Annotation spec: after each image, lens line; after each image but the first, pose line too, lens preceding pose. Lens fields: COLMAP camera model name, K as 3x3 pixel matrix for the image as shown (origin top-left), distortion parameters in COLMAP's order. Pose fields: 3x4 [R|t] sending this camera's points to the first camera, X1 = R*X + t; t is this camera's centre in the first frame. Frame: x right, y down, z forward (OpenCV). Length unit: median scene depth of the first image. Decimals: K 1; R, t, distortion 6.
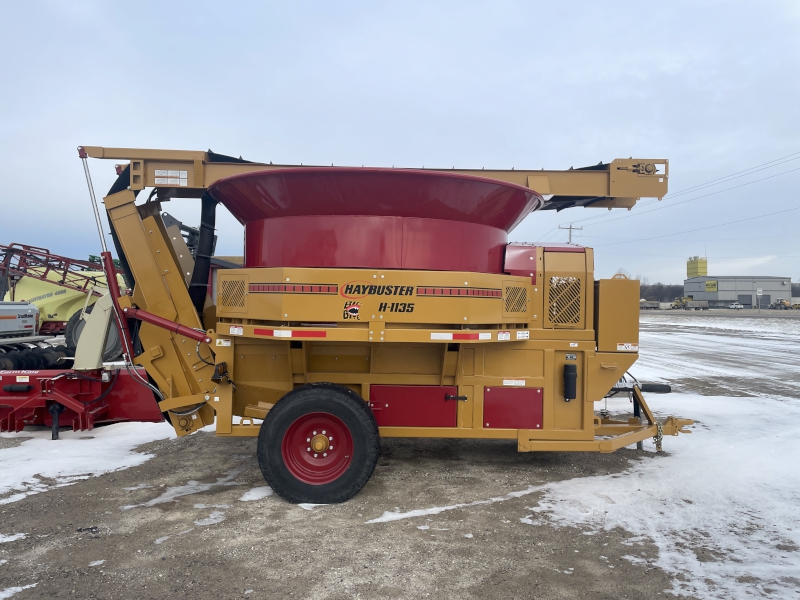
lens RADIAL K [[598.1, 0, 402.4], [0, 598.1, 303.0], [0, 0, 1]] dist [0.065880, -0.076061]
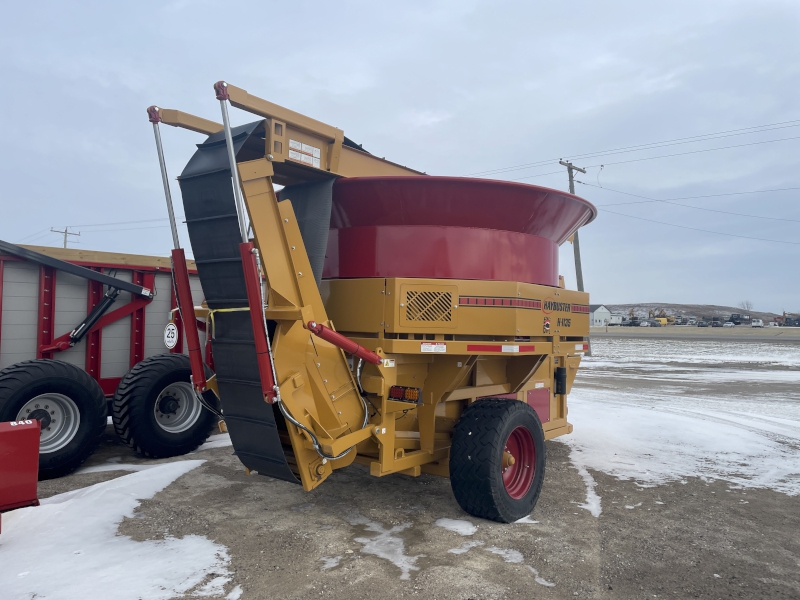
lens RADIAL K [[598.1, 0, 404.1], [0, 598.1, 298.8], [0, 0, 1]] dist [0.065880, -0.076061]
pose [[0.658671, 0.030899, 0.751796, -1.050649], [-0.008253, 0.999393, -0.033845, 0.003800], [-0.752386, 0.016088, 0.658526, 0.482959]]
